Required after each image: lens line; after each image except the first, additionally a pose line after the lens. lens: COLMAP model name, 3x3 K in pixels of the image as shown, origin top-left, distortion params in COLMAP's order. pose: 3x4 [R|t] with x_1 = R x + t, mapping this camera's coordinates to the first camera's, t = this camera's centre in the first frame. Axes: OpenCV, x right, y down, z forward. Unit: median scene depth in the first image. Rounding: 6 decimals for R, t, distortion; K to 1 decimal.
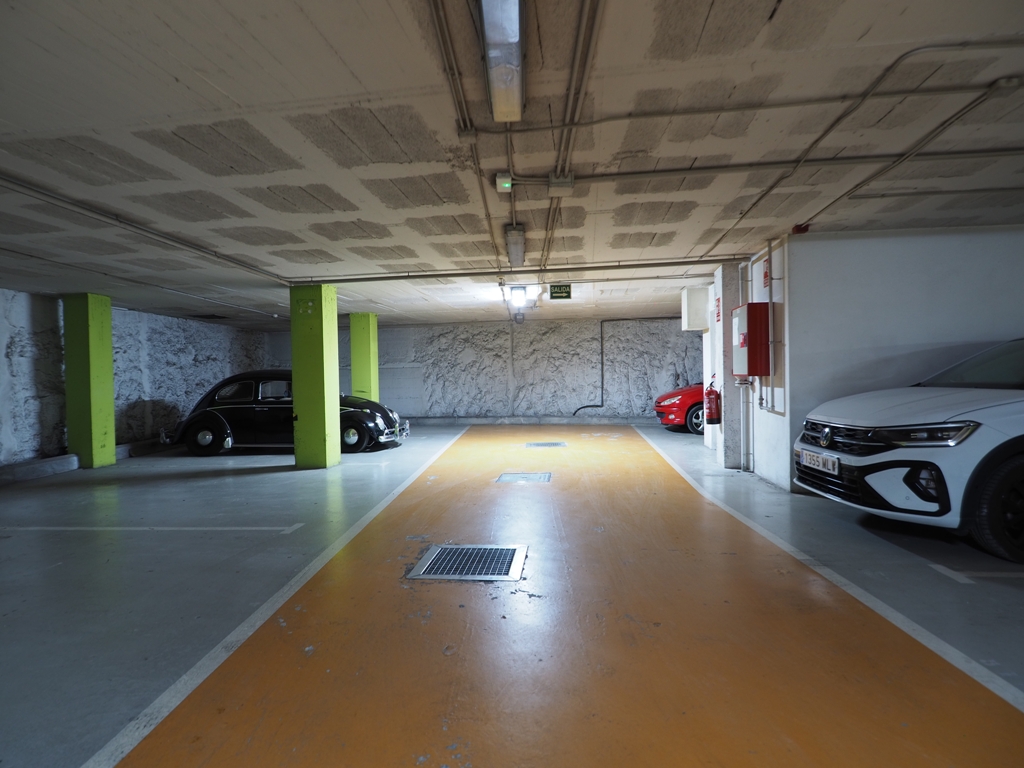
lens RADIAL K [[561.6, 0, 509.0], [0, 561.6, 385.7], [0, 0, 1]] dist [0.001032, -0.007117]
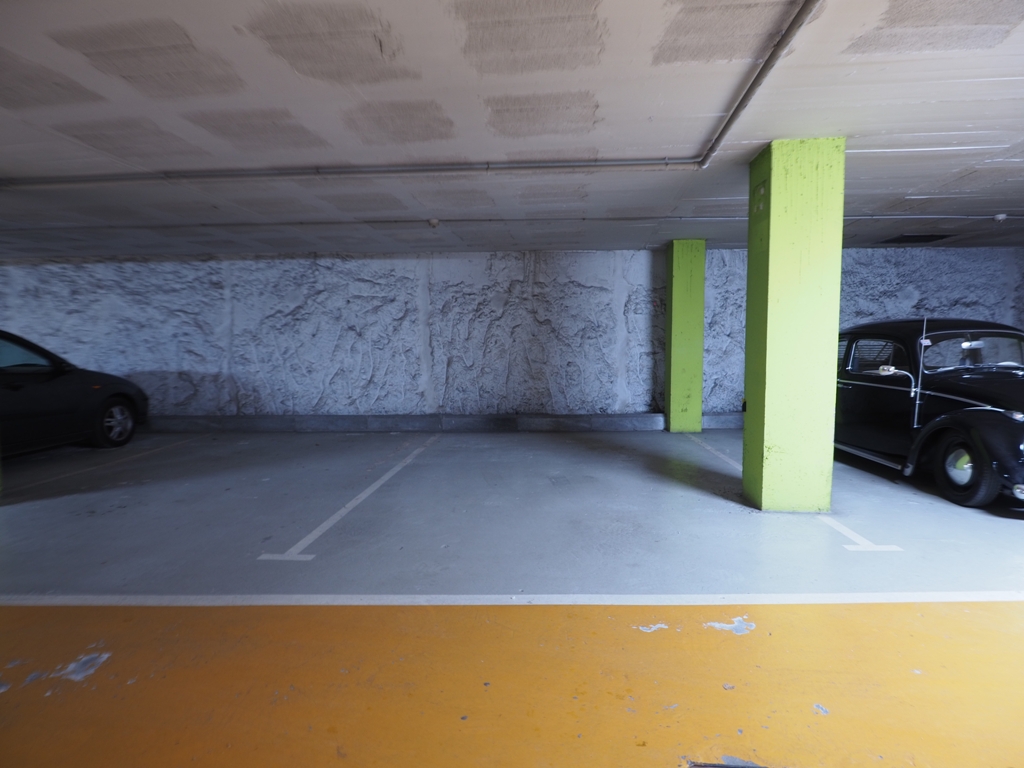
lens RADIAL K [[553.1, 0, 508.9], [0, 553.1, 397.2], [0, 0, 1]] dist [-0.002462, -0.009757]
pose [[0.017188, 0.114475, -0.993277, 0.136226], [-0.007732, 0.993410, 0.114356, -0.011416], [0.999822, 0.005715, 0.017960, 0.616522]]
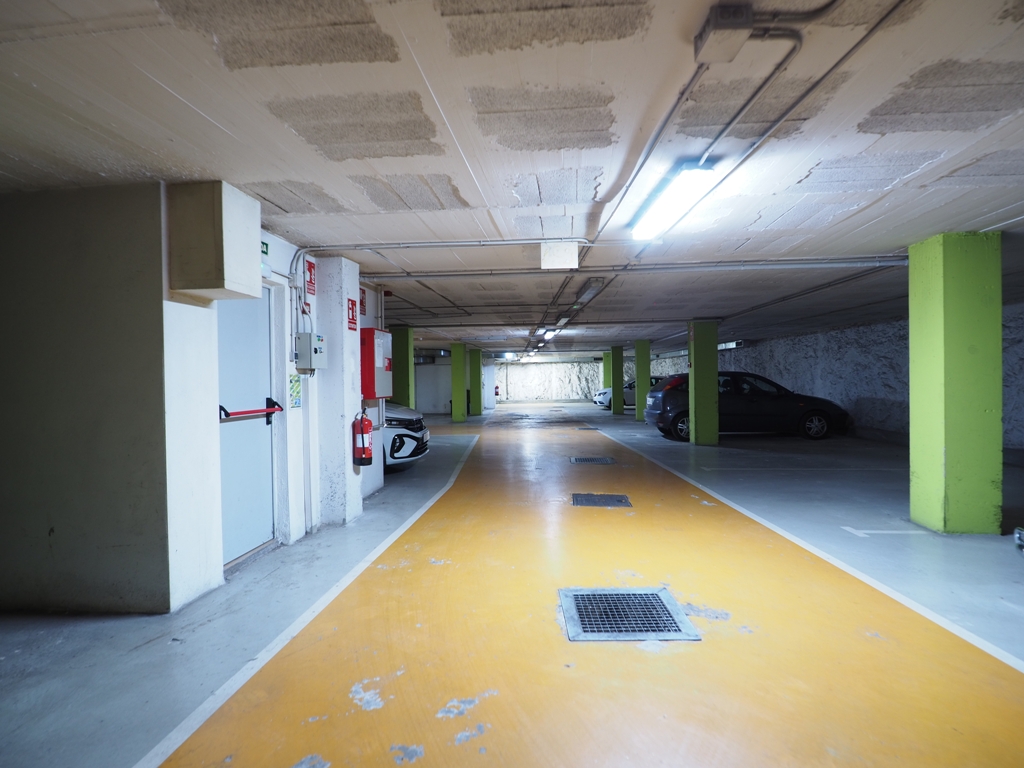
lens RADIAL K [[561.6, 0, 509.0], [0, 561.6, 385.7], [0, 0, 1]] dist [0.001032, -0.007117]
pose [[-0.998947, 0.032956, -0.031922, 0.143170], [0.032014, 0.999050, 0.029581, -0.042117], [0.032867, 0.028528, -0.999053, 1.354635]]
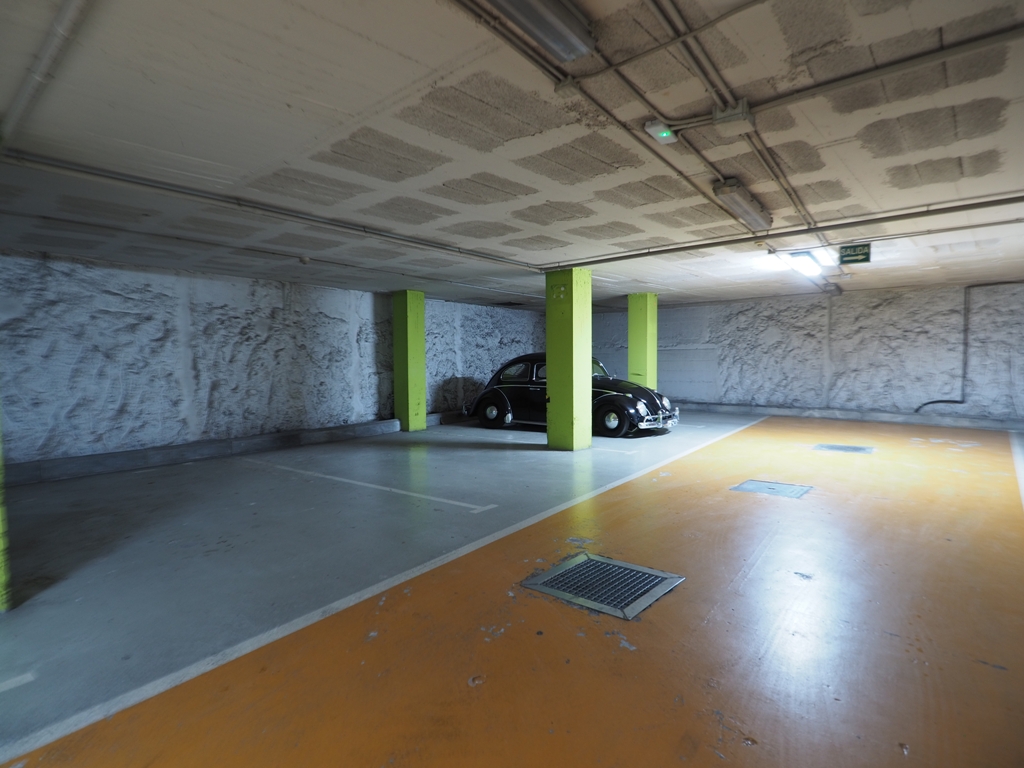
lens RADIAL K [[561.6, 0, 509.0], [0, 561.6, 385.7], [0, 0, 1]] dist [0.001032, -0.007117]
pose [[0.831103, 0.038414, -0.554790, 0.111444], [-0.016985, 0.998899, 0.043720, -0.010711], [0.555859, -0.026913, 0.830841, 0.078613]]
